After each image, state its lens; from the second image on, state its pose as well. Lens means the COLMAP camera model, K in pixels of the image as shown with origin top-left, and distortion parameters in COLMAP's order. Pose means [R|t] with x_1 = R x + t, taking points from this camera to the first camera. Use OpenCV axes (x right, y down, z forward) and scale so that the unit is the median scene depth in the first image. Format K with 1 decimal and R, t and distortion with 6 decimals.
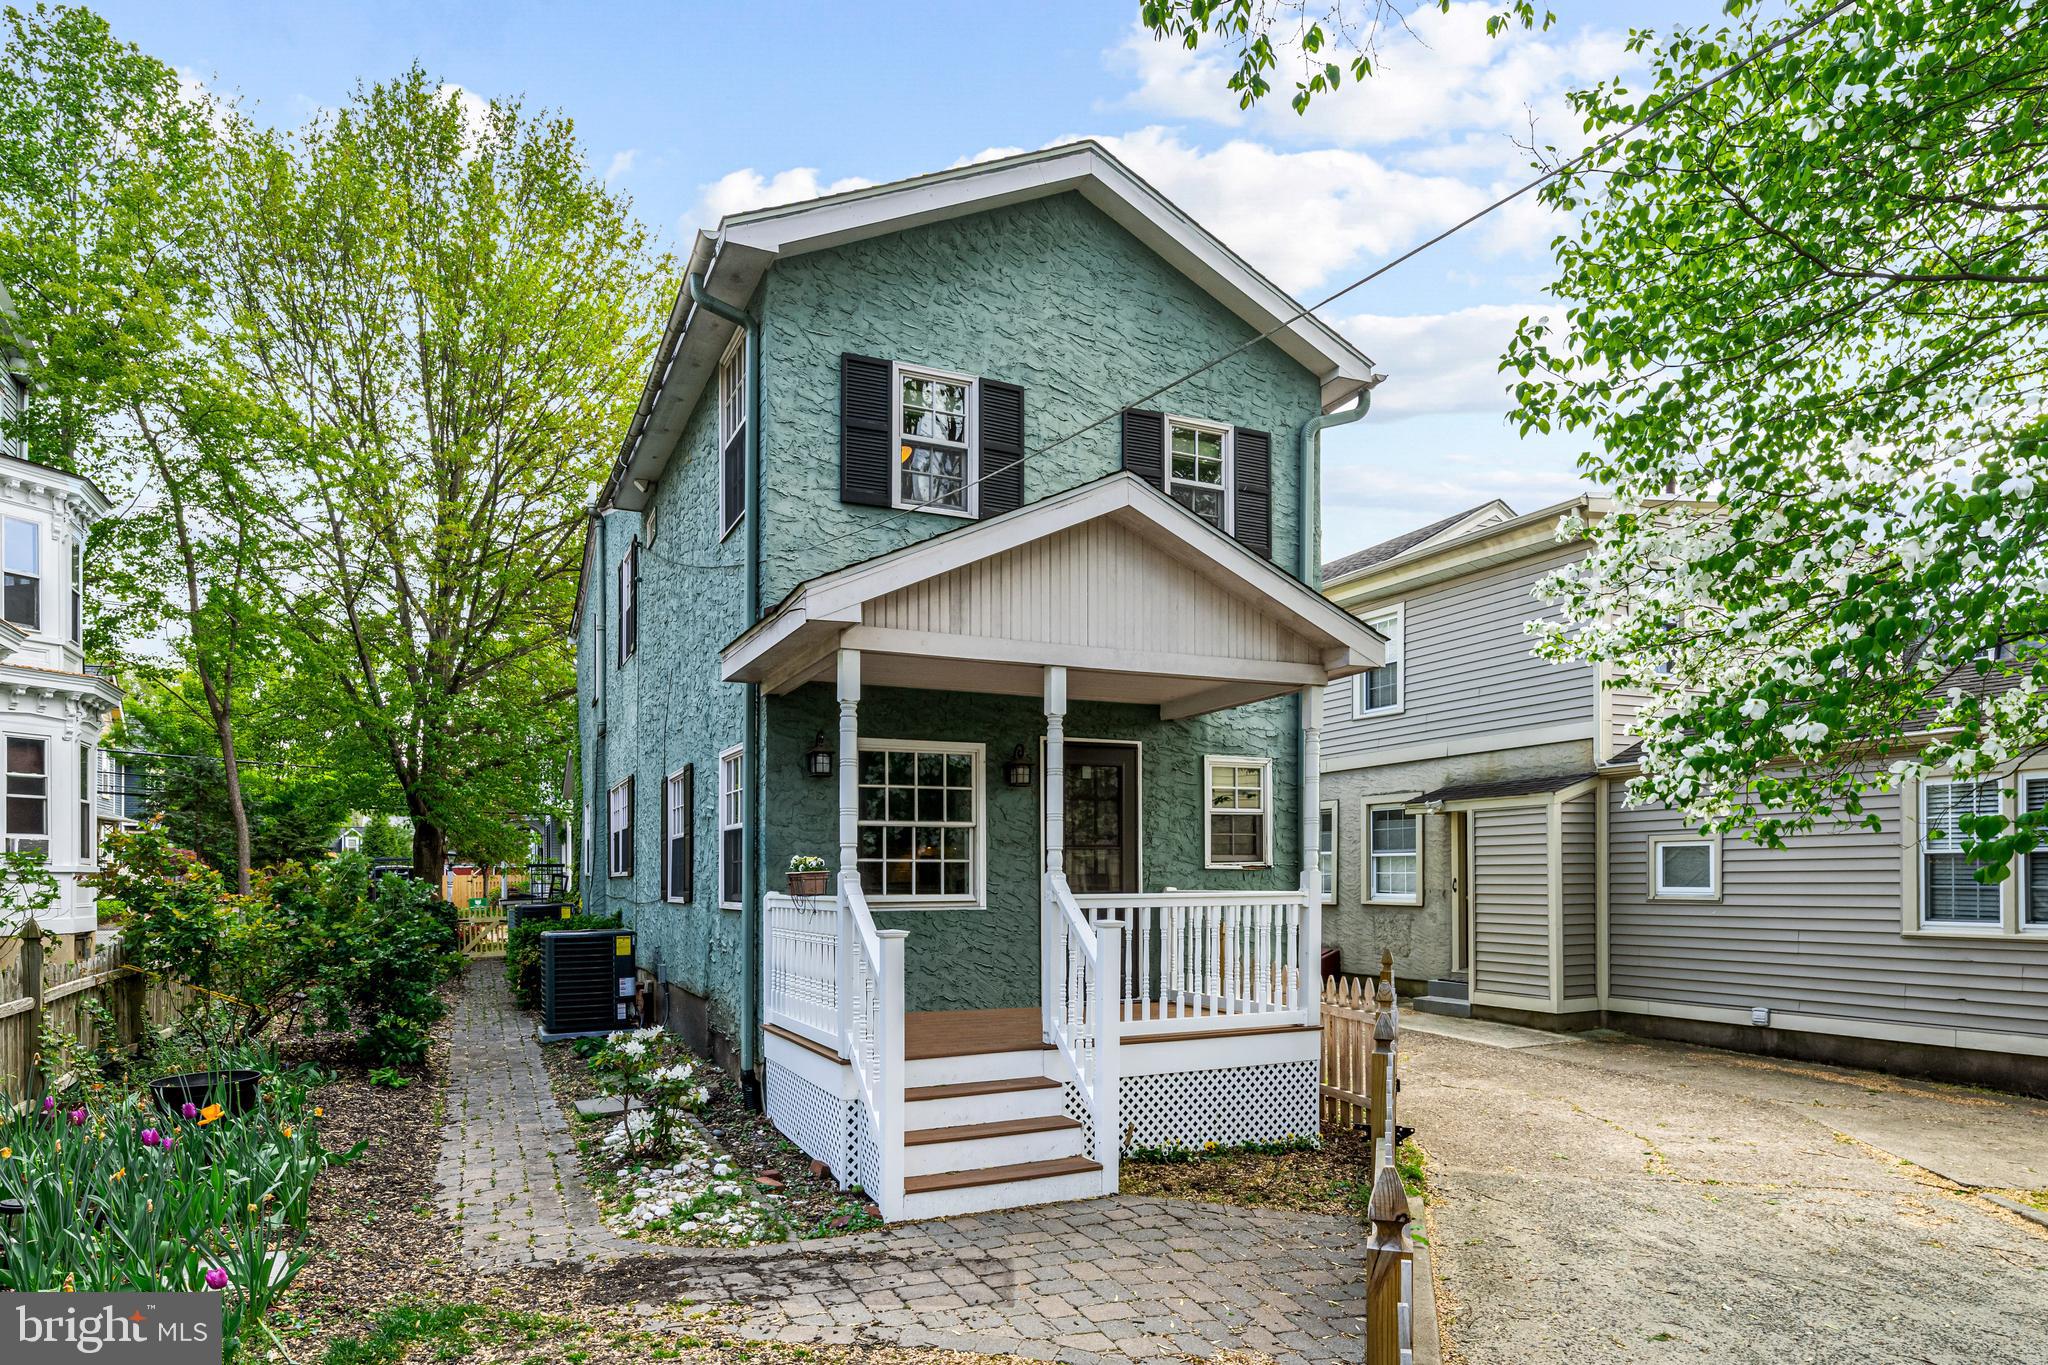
lens RADIAL K [[1190.2, 0, 1030.6], [0, 1190.2, 723.2], [0, 0, 1]] dist [0.000959, -0.003407]
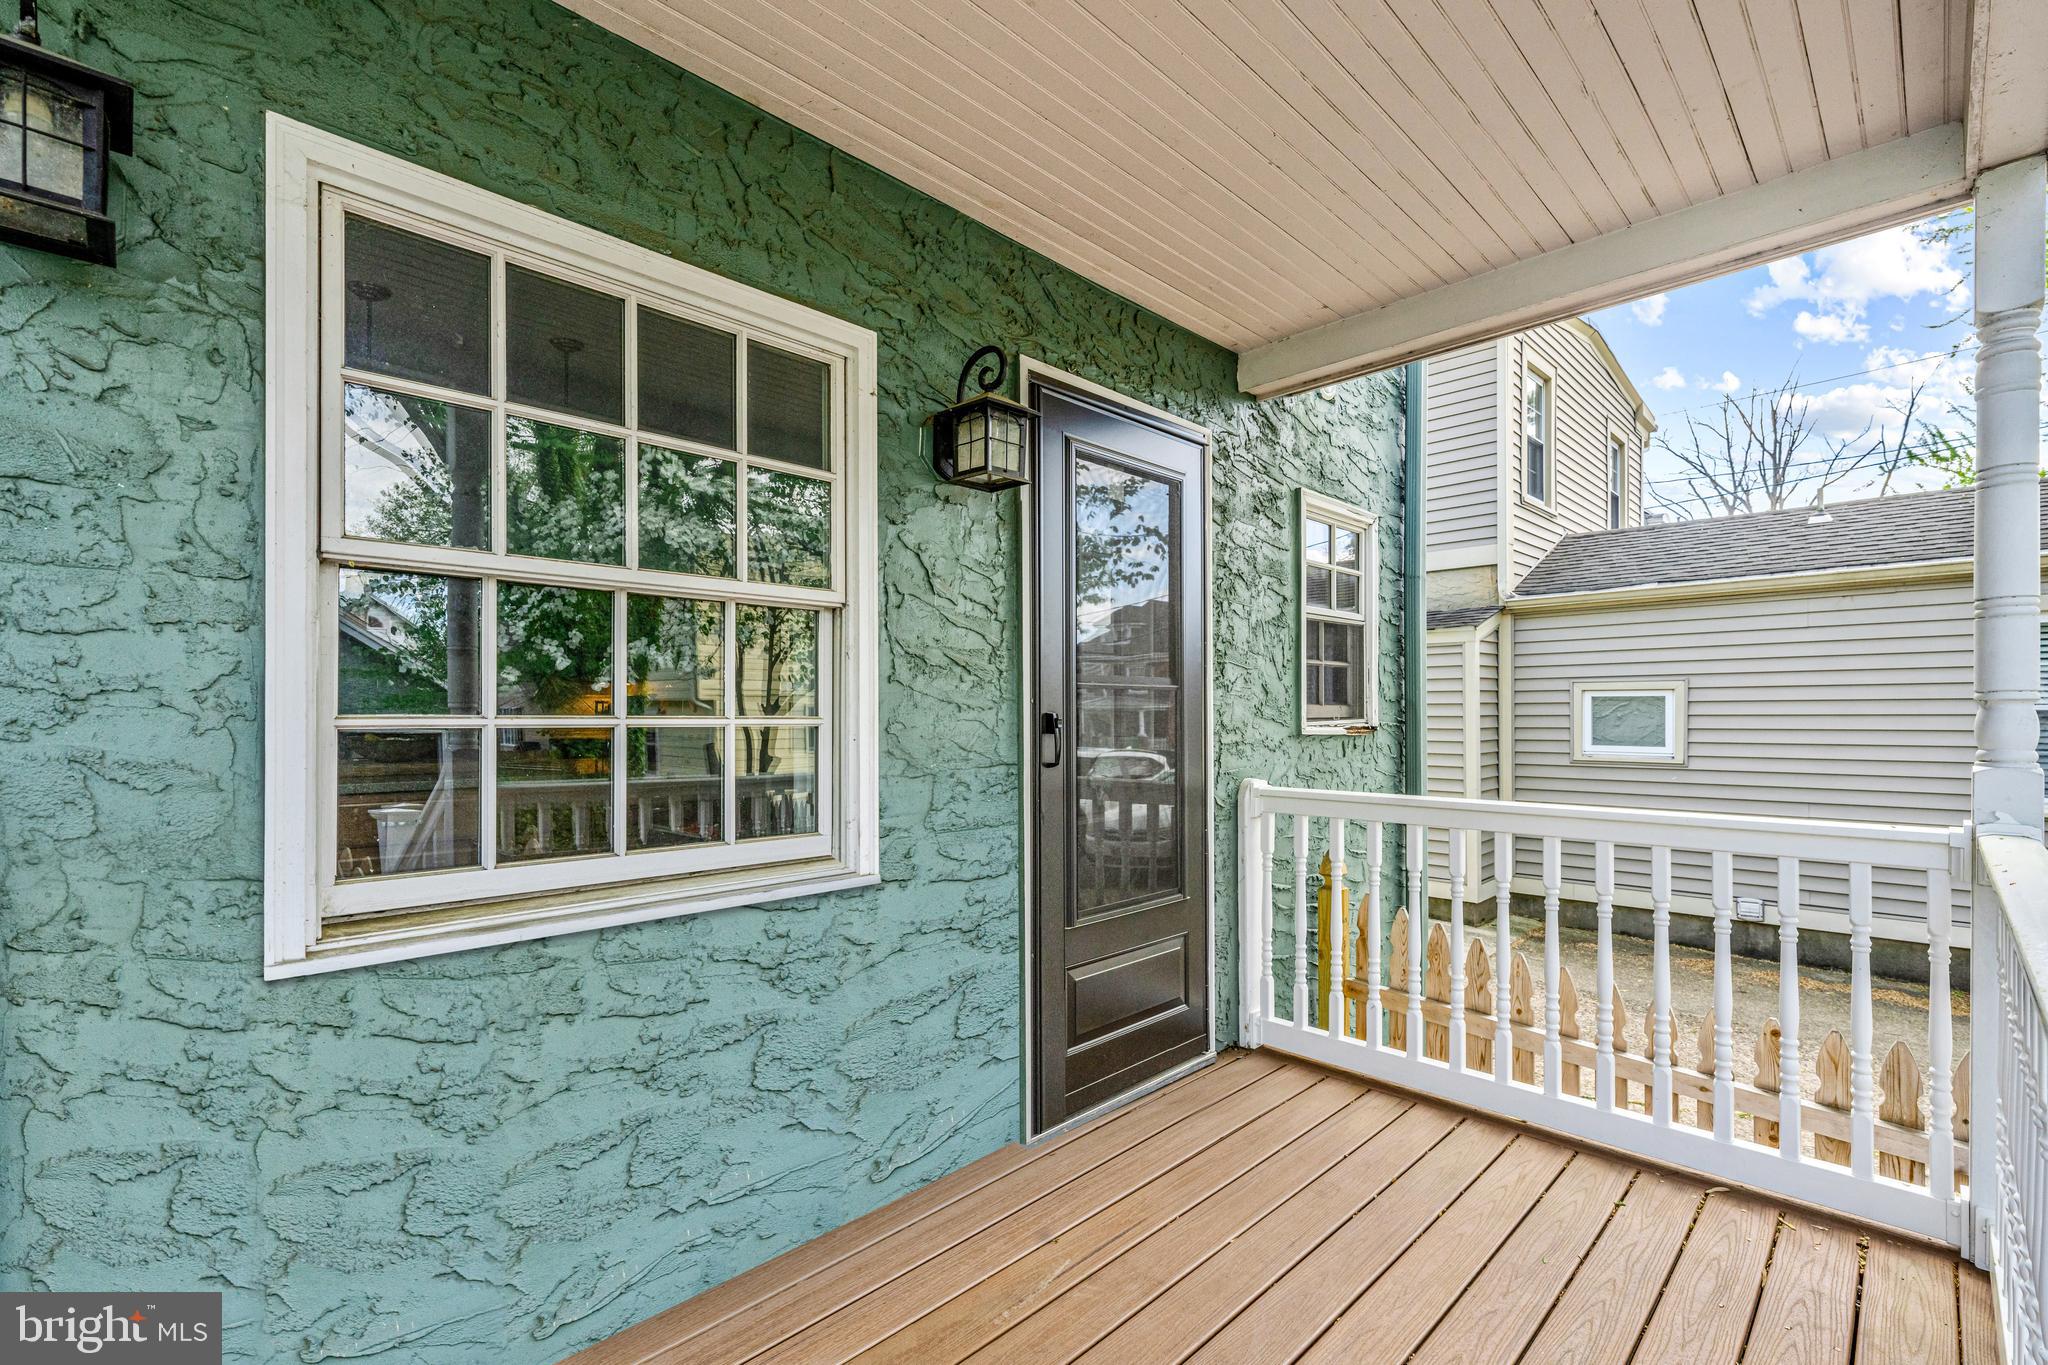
lens RADIAL K [[919.1, 0, 1021.1], [0, 919.1, 706.7], [0, 0, 1]] dist [0.000300, 0.000023]
pose [[0.941830, 0.008532, 0.335982, -0.073519], [-0.050074, 0.992082, 0.115176, 0.075212], [-0.332340, -0.125301, 0.934800, 0.701220]]
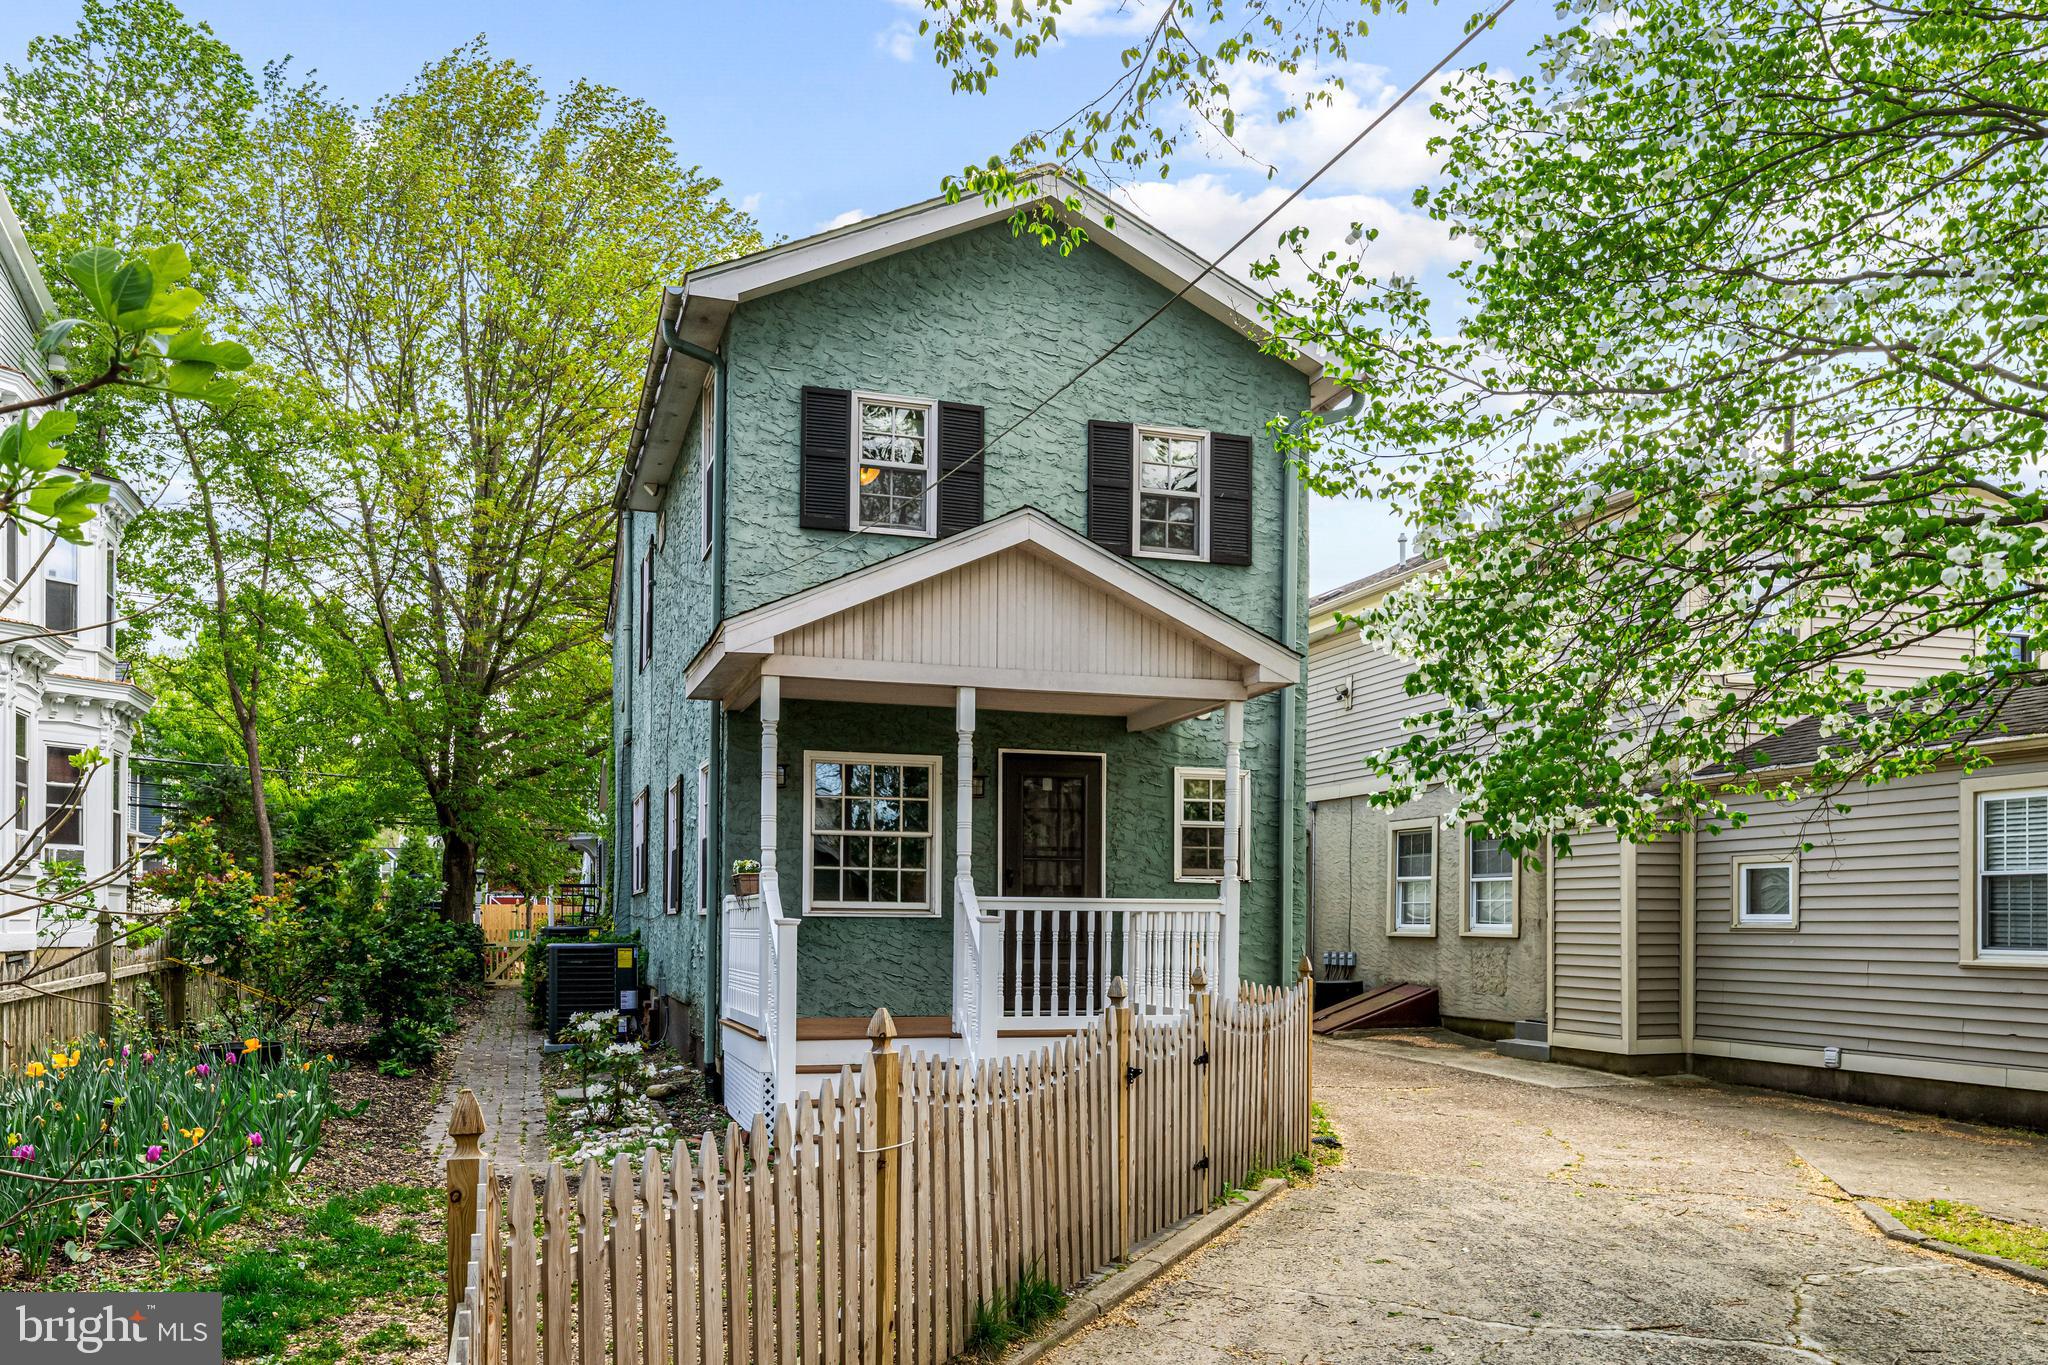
lens RADIAL K [[1540.3, 0, 1024.0], [0, 1540.3, 682.5], [0, 0, 1]] dist [-0.002522, 0.005439]
pose [[0.991881, -0.006122, -0.127018, 0.185028], [0.003009, 0.999691, -0.024682, -0.012280], [0.127130, 0.024099, 0.991593, -0.287216]]
